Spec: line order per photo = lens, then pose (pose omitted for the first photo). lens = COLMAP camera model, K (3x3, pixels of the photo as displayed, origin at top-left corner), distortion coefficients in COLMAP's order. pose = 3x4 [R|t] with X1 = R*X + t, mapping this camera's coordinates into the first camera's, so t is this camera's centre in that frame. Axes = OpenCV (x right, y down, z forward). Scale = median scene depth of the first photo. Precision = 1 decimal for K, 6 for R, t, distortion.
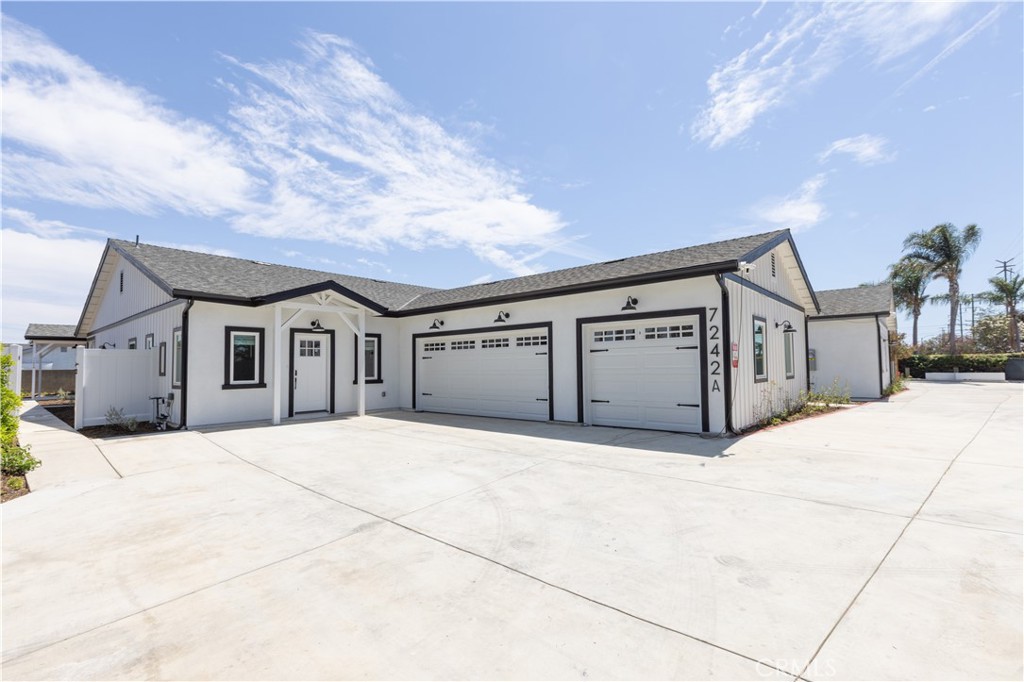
lens RADIAL K [[465.7, 0, 512.0], [0, 465.7, 341.0], [0, 0, 1]] dist [0.042952, -0.008863]
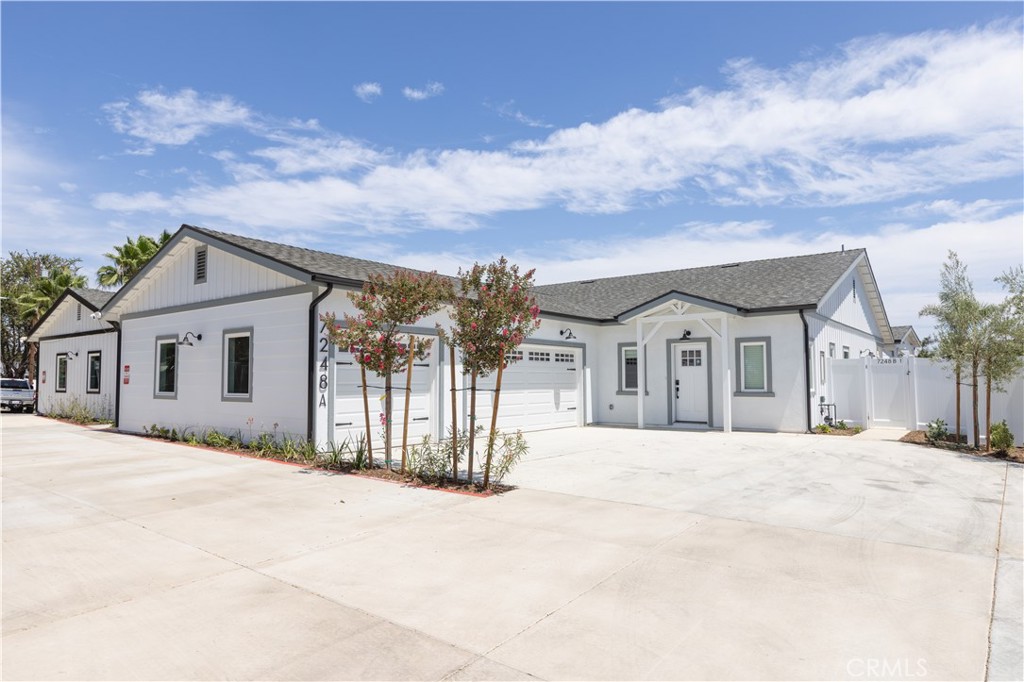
lens RADIAL K [[615.9, 0, 512.0], [0, 615.9, 337.2], [0, 0, 1]] dist [-0.001441, 0.003129]
pose [[0.081255, -0.055139, -0.995167, 0.136866], [0.055105, 0.997190, -0.050752, 0.002878], [0.995169, -0.050715, 0.084066, 0.086005]]
